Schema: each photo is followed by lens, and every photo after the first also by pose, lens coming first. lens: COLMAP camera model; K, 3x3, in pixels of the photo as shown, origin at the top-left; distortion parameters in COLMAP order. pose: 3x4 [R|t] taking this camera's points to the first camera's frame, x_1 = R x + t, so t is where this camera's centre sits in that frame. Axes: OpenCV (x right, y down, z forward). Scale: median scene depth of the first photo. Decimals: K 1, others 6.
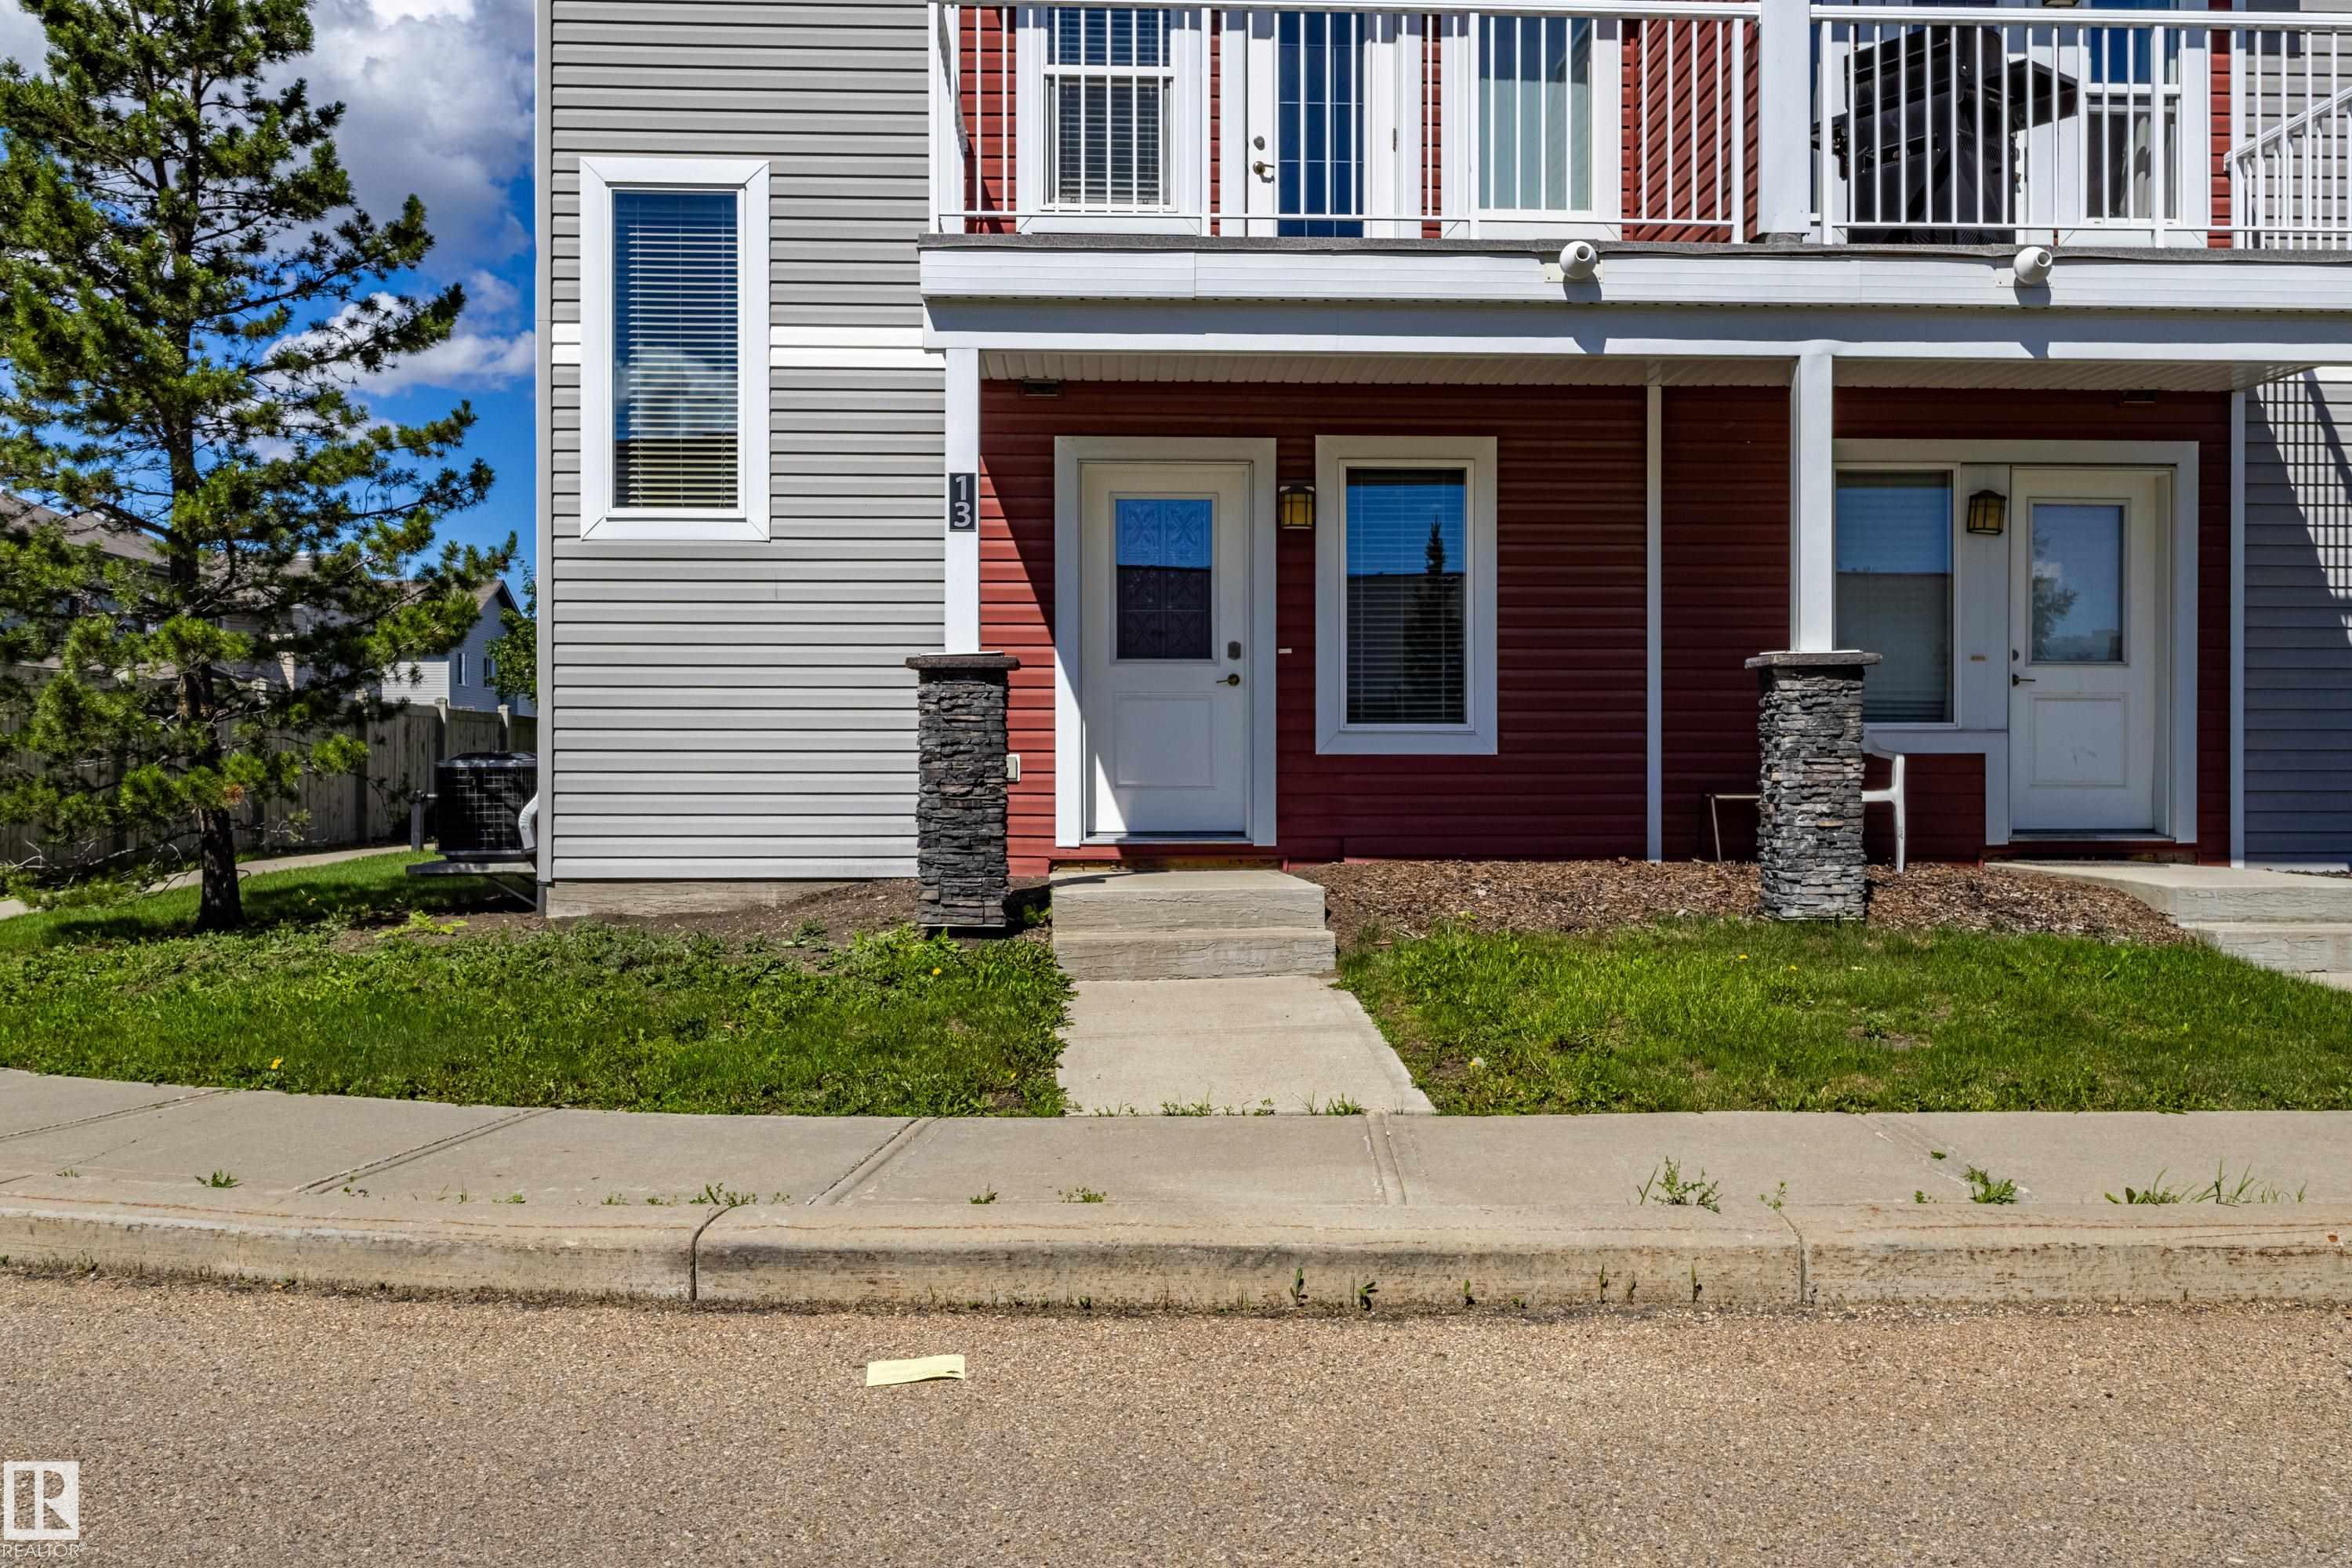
lens RADIAL K [[1865.2, 0, 1176.3], [0, 1865.2, 793.2], [0, 0, 1]] dist [0.017046, -0.014736]
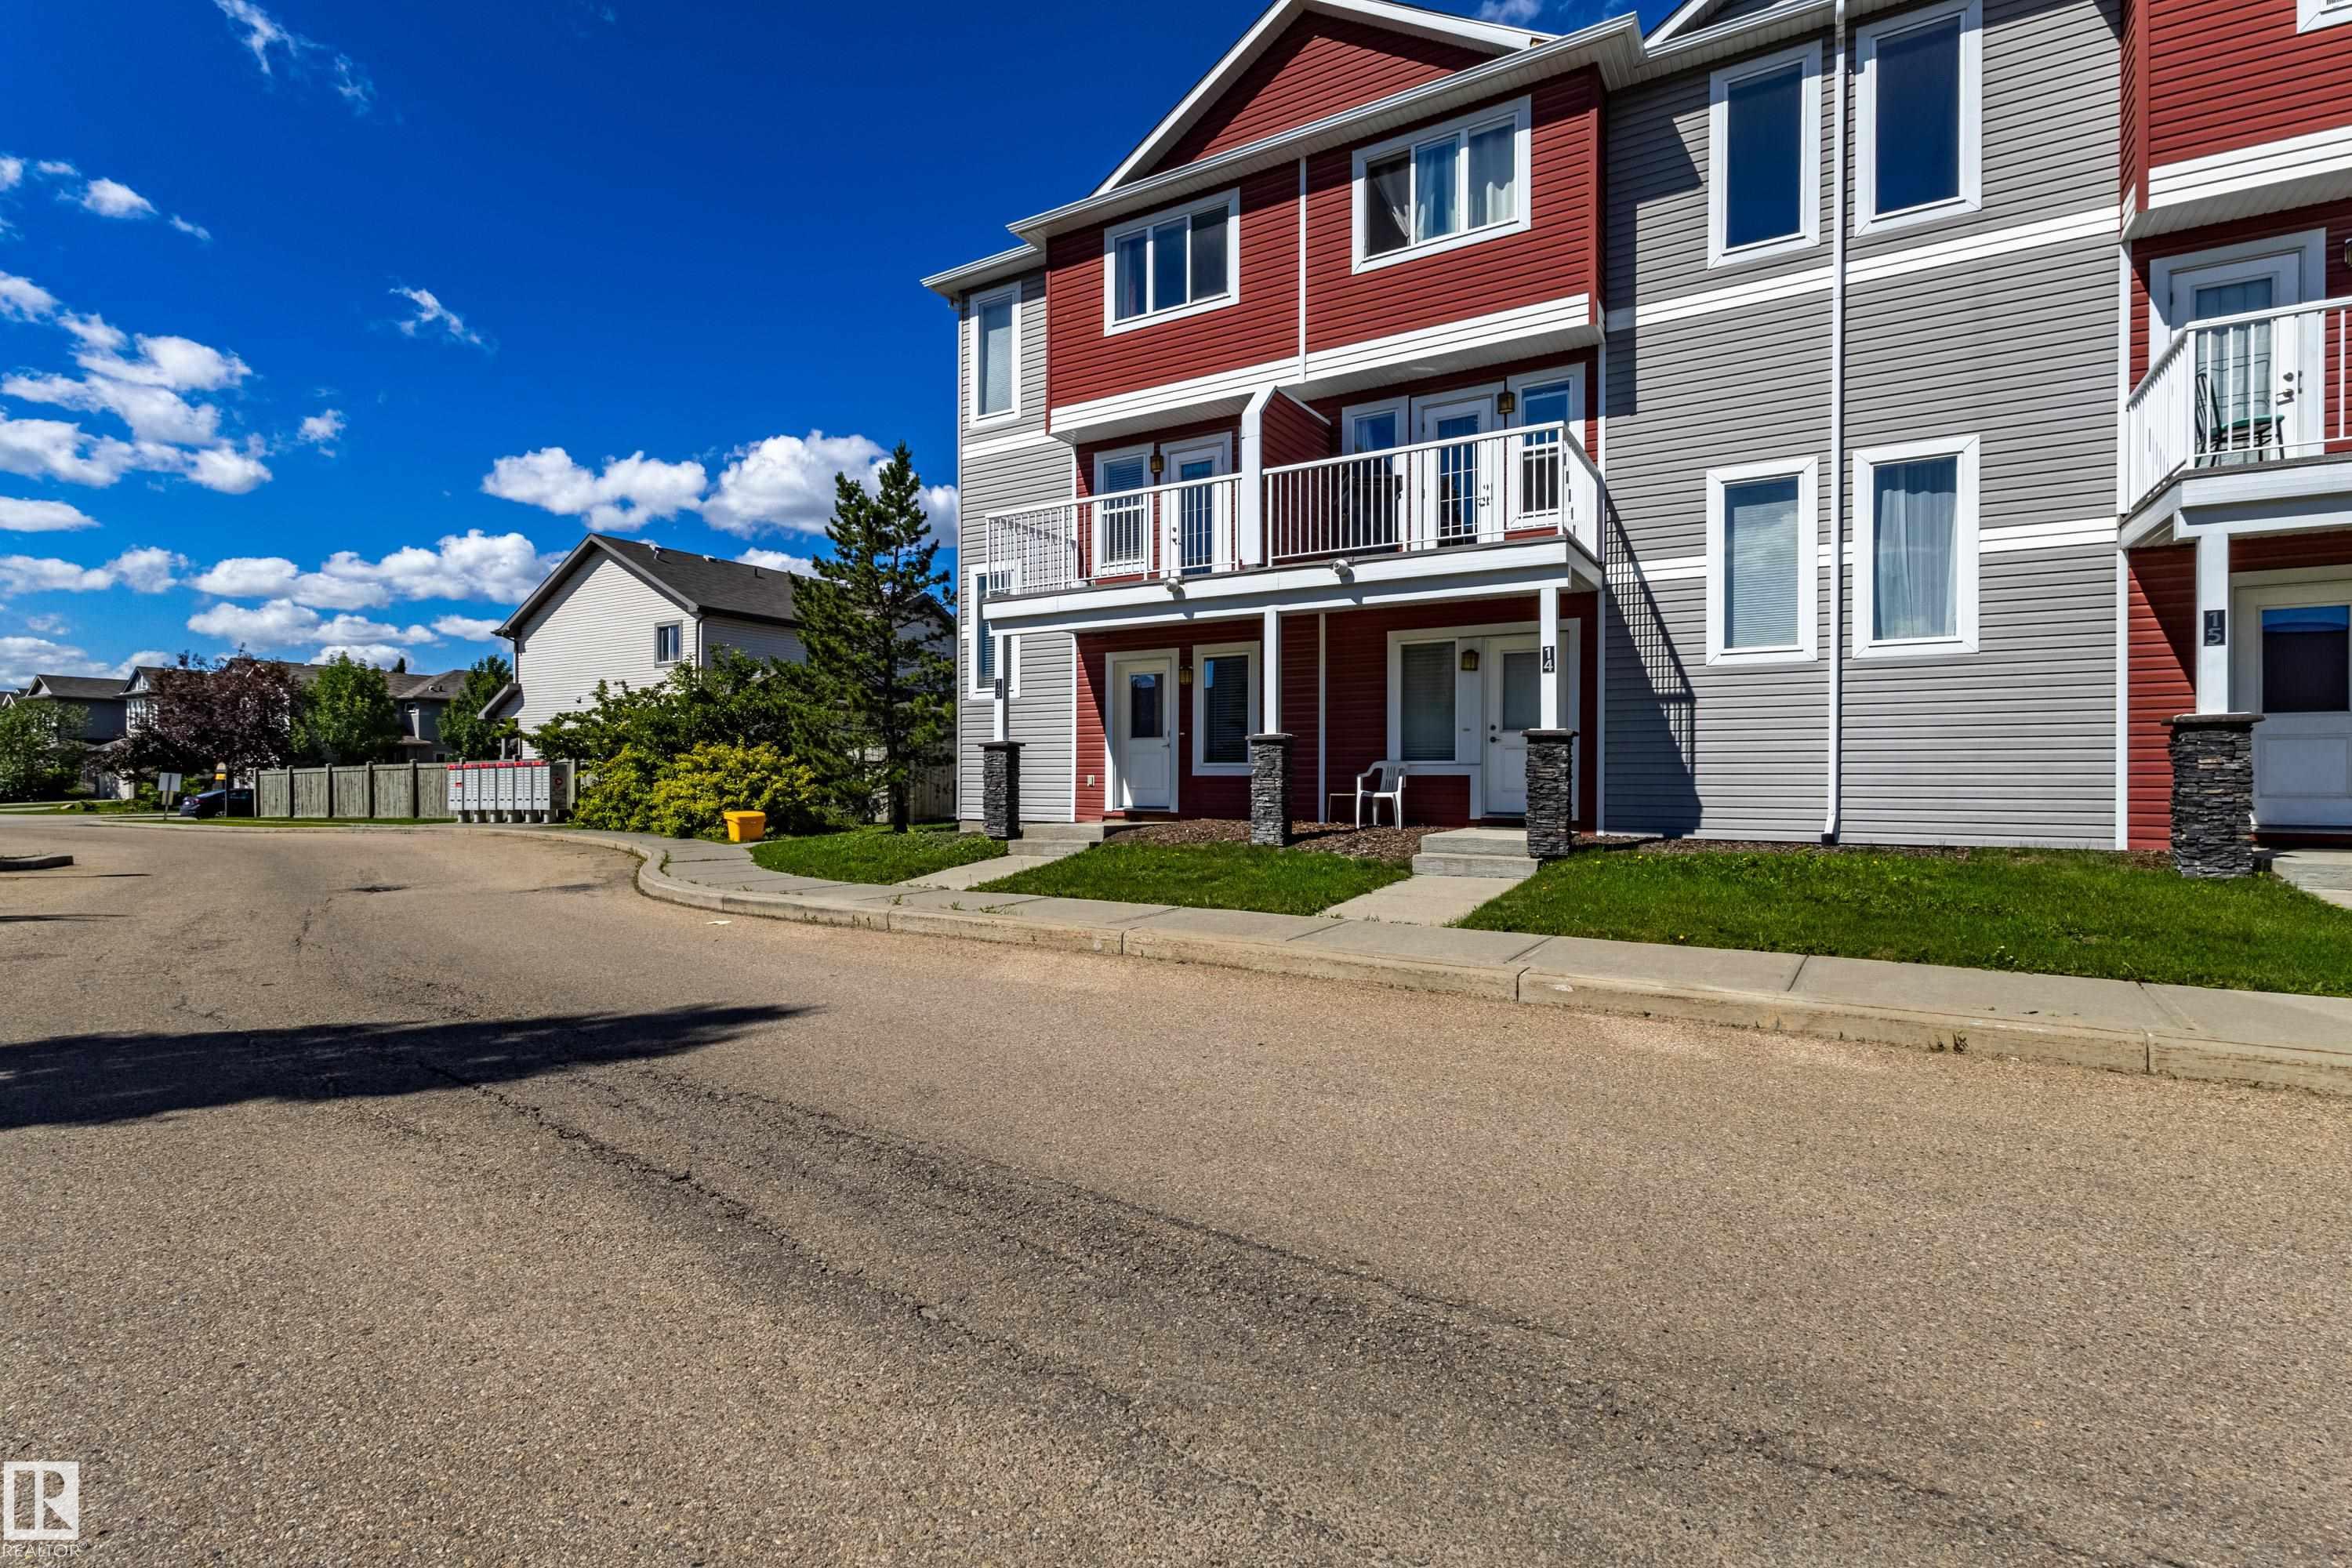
lens RADIAL K [[1089.6, 0, 1176.1], [0, 1089.6, 776.7], [0, 0, 1]] dist [0.004734, 0.001073]
pose [[0.827764, 0.001823, -0.561073, 0.862594], [-0.011007, 0.999855, -0.012991, -0.000667], [0.560968, 0.016929, 0.827664, -0.193527]]
